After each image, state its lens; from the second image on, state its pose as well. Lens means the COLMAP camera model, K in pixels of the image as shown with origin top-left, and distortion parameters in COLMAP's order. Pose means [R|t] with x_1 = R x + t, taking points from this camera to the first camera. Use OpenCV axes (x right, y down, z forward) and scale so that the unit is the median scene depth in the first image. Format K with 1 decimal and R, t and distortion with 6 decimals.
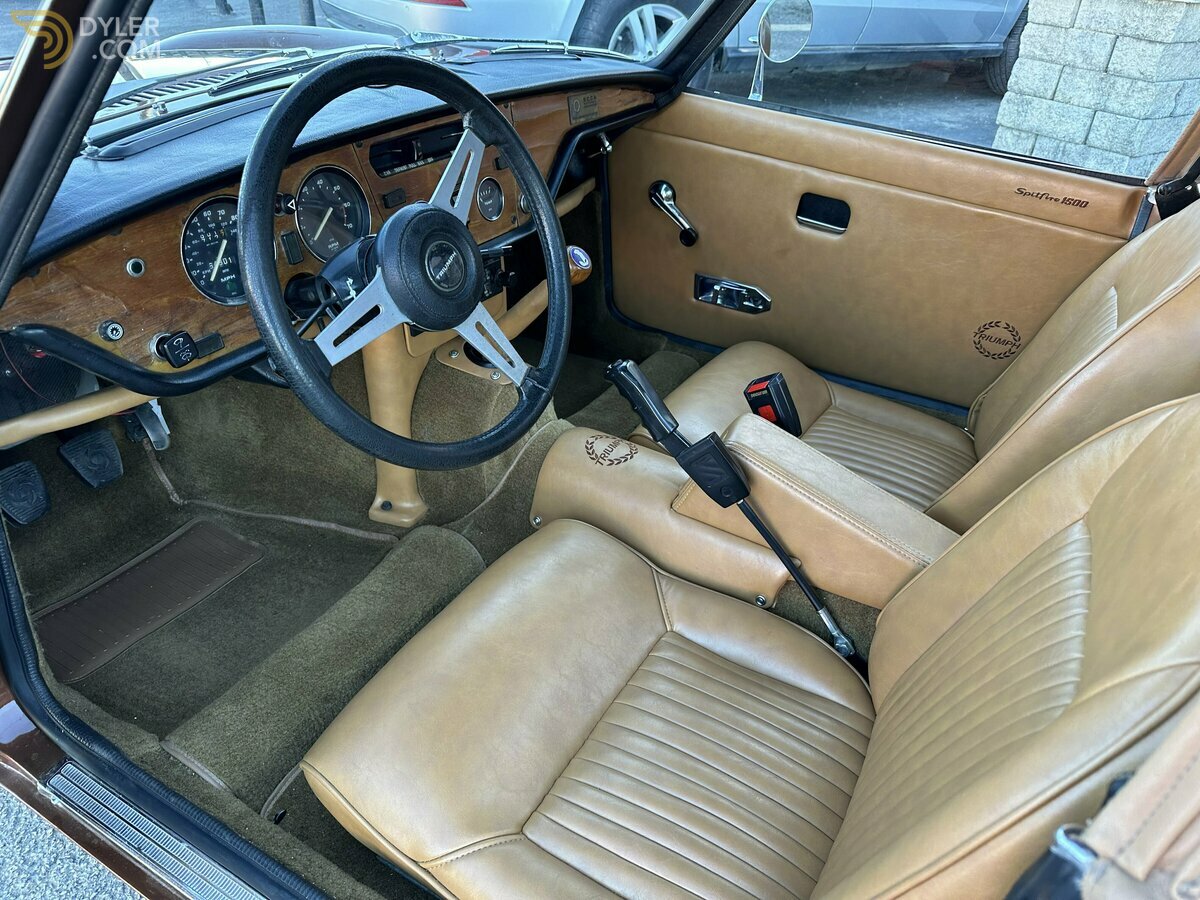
lens RADIAL K [[839.8, 0, 606.2], [0, 839.8, 476.7], [0, 0, 1]] dist [-0.007988, -0.043418]
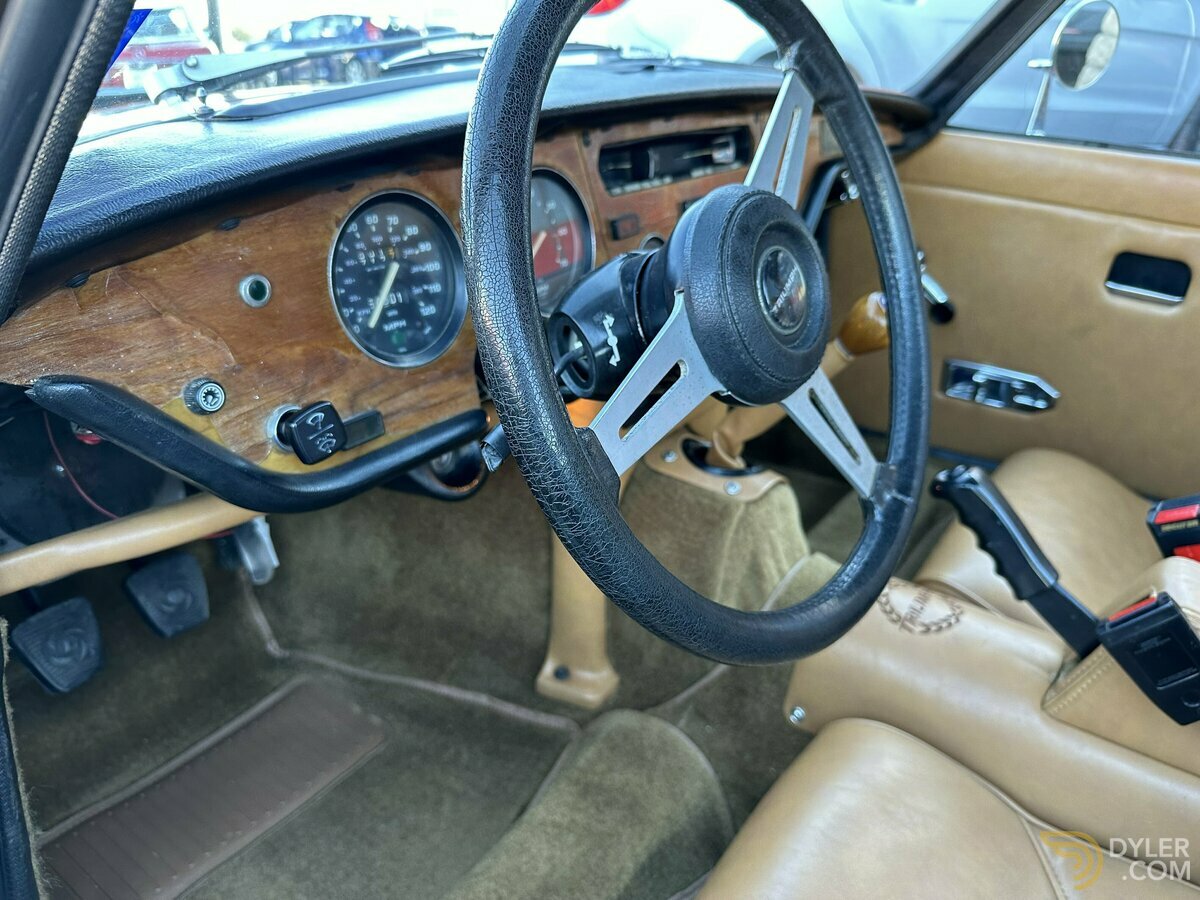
lens RADIAL K [[919.3, 0, 600.0], [0, 919.3, 450.0], [0, 0, 1]] dist [-0.062534, -0.008792]
pose [[0.991336, 0.013910, -0.130612, -0.213933], [-0.035129, 0.986232, -0.161595, -0.042790], [0.126566, 0.164784, 0.978176, 0.376418]]
